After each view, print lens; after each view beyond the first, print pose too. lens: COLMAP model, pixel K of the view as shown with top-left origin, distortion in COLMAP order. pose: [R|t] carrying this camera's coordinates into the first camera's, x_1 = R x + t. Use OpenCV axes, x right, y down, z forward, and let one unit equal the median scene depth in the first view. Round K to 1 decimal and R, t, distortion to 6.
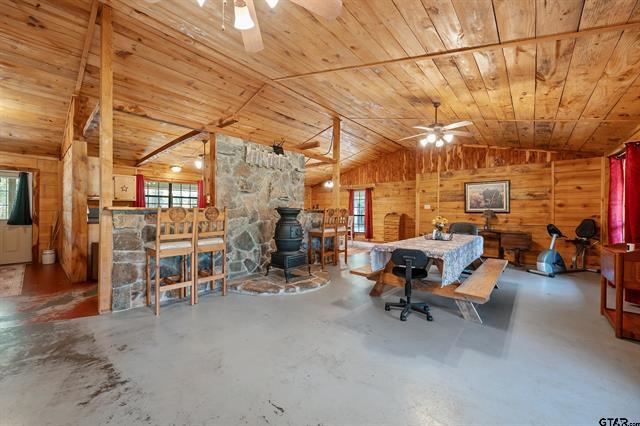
lens RADIAL K [[248.4, 0, 318.2], [0, 248.4, 211.5], [0, 0, 1]] dist [0.003598, 0.000029]
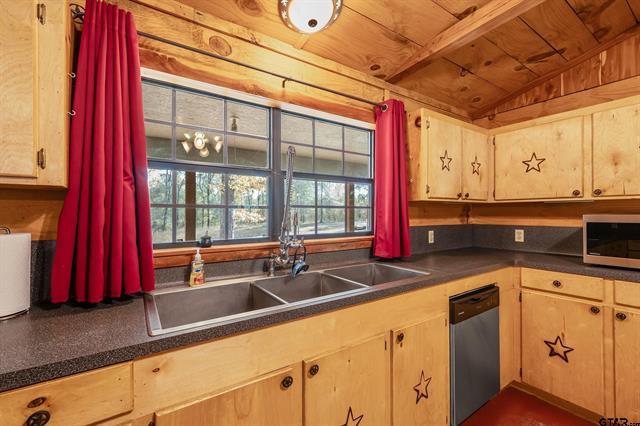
lens RADIAL K [[281.7, 0, 318.6], [0, 281.7, 211.0], [0, 0, 1]] dist [0.001903, -0.000111]
pose [[0.965454, -0.008549, -0.260434, -0.498170], [0.005744, 0.999917, -0.011528, -0.024289], [0.260511, 0.009634, 0.965423, 0.781557]]
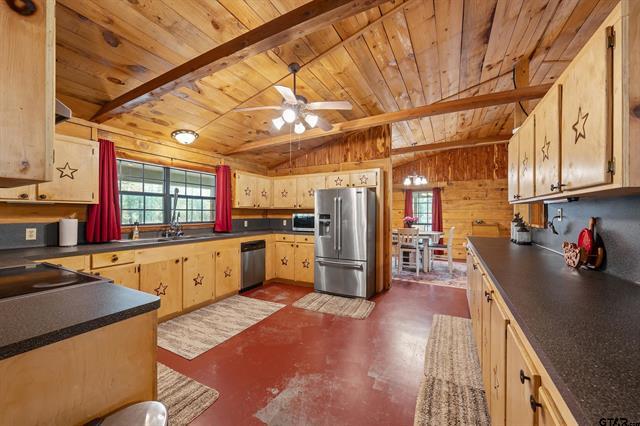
lens RADIAL K [[248.4, 0, 320.1], [0, 248.4, 212.7], [0, 0, 1]] dist [0.003598, 0.000029]
pose [[0.975416, -0.001874, 0.220362, -0.410312], [0.002713, 0.999990, -0.003505, -0.022947], [-0.220353, 0.004017, 0.975412, 0.460705]]
